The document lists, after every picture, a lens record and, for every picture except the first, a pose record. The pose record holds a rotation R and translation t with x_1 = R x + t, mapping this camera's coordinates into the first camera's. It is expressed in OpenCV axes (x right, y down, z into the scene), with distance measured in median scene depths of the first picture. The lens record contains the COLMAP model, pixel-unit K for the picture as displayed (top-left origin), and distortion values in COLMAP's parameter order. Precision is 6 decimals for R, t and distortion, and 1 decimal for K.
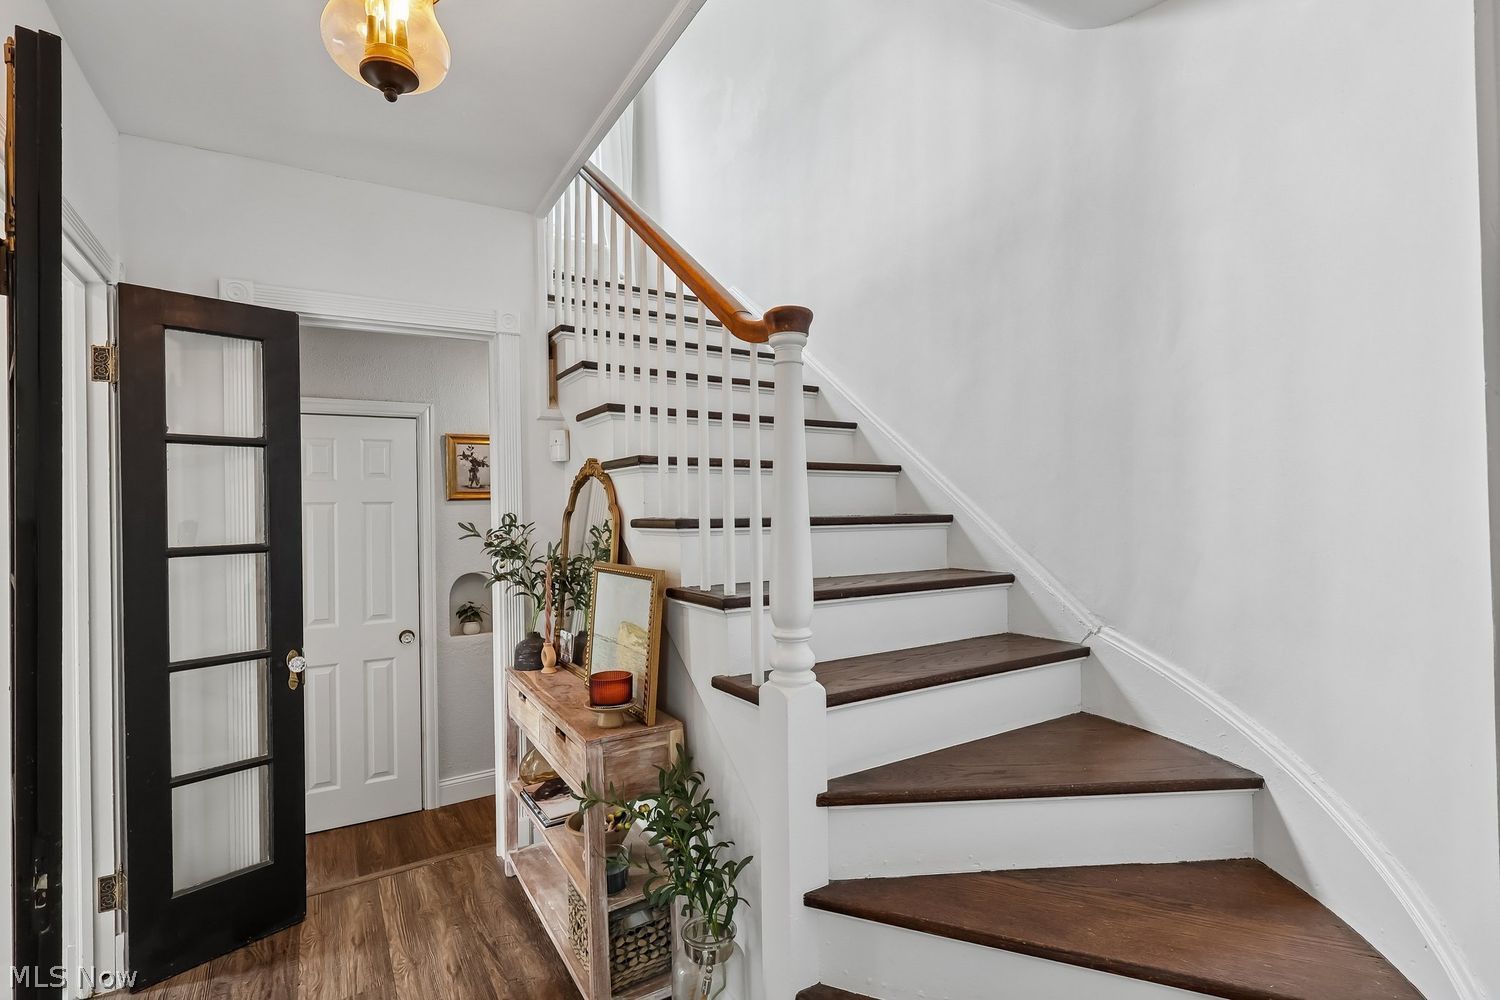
lens RADIAL K [[699.6, 0, 749.8], [0, 699.6, 502.4], [0, 0, 1]] dist [-0.002166, 0.001653]
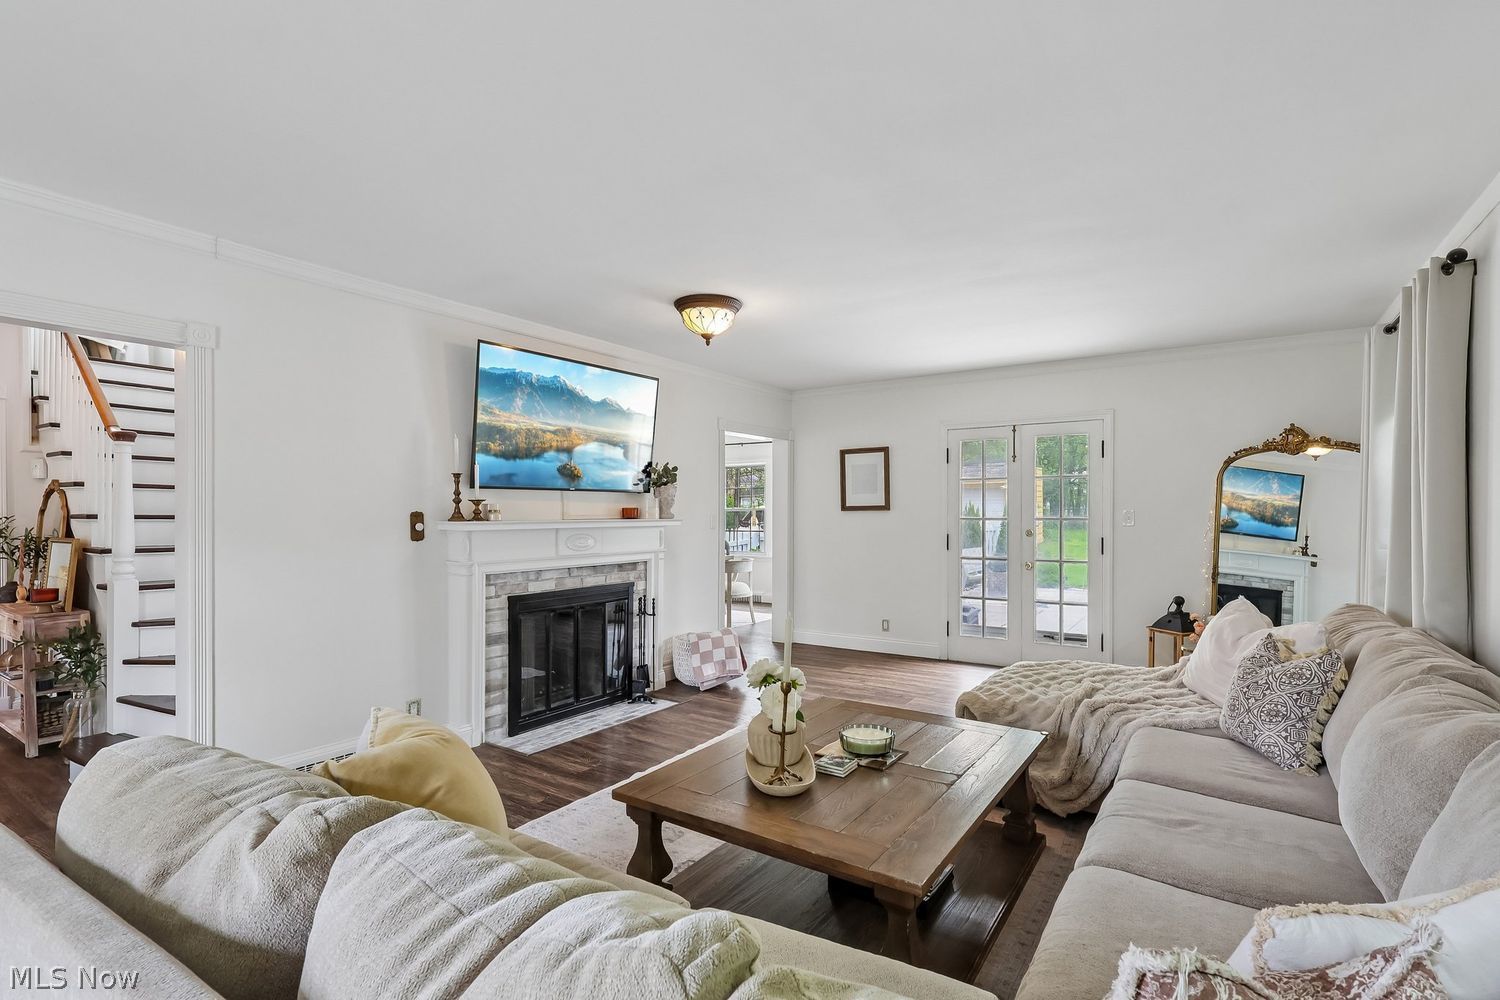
lens RADIAL K [[699.6, 0, 753.1], [0, 699.6, 511.6], [0, 0, 1]] dist [-0.002166, 0.001653]
pose [[0.908310, 0.016367, 0.417977, 0.621418], [-0.021038, 0.999757, 0.006570, -0.030323], [-0.417768, -0.014761, 0.908434, -1.302169]]
